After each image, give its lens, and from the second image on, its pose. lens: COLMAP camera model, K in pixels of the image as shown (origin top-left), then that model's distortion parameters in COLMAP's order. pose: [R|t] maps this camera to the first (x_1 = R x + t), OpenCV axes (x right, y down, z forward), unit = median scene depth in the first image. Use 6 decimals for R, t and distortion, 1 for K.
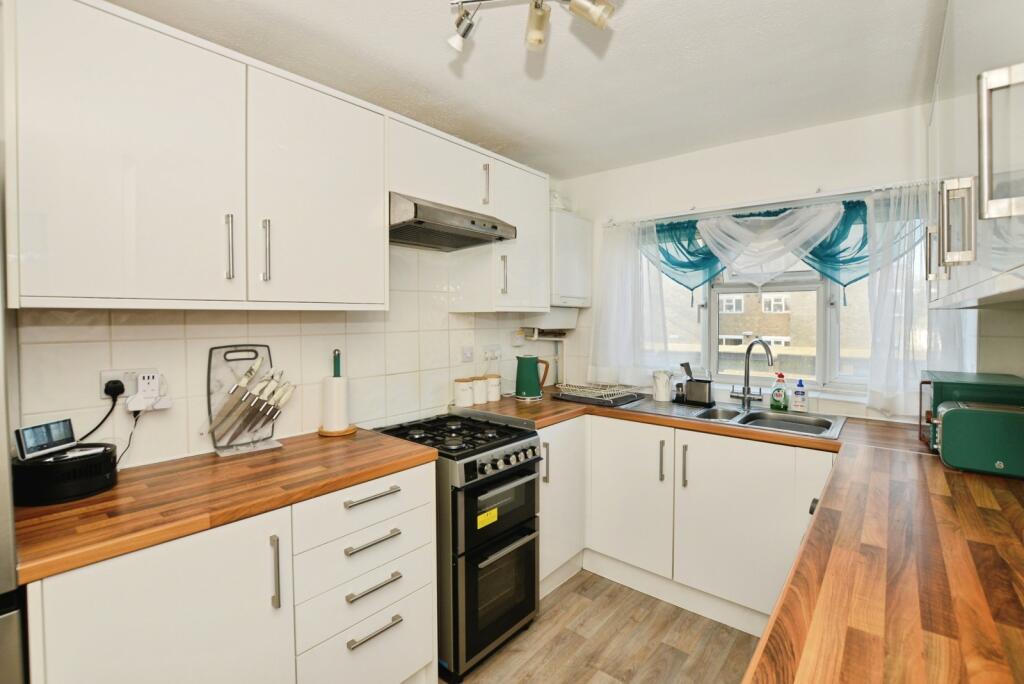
lens RADIAL K [[449.8, 0, 544.5], [0, 449.8, 301.8], [0, 0, 1]] dist [-0.026643, 0.000605]
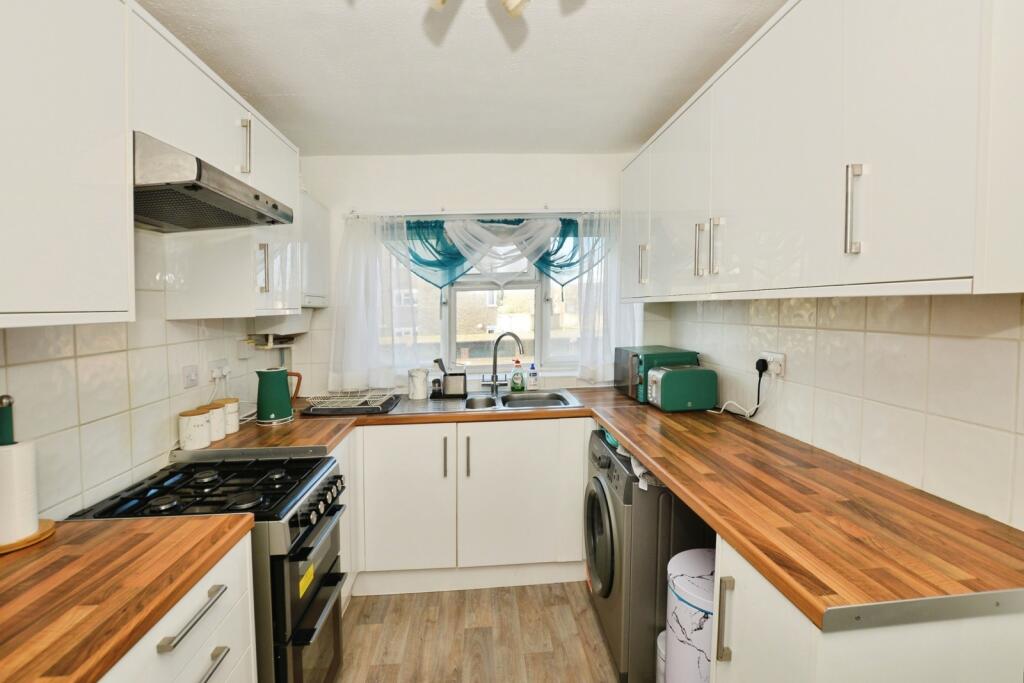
lens RADIAL K [[440.4, 0, 513.6], [0, 440.4, 309.6], [0, 0, 1]] dist [-0.029757, 0.000686]
pose [[0.755822, -0.027875, 0.654184, -0.234002], [0.009517, 0.999456, 0.031591, -0.008238], [-0.654708, -0.017652, 0.755676, 0.134868]]
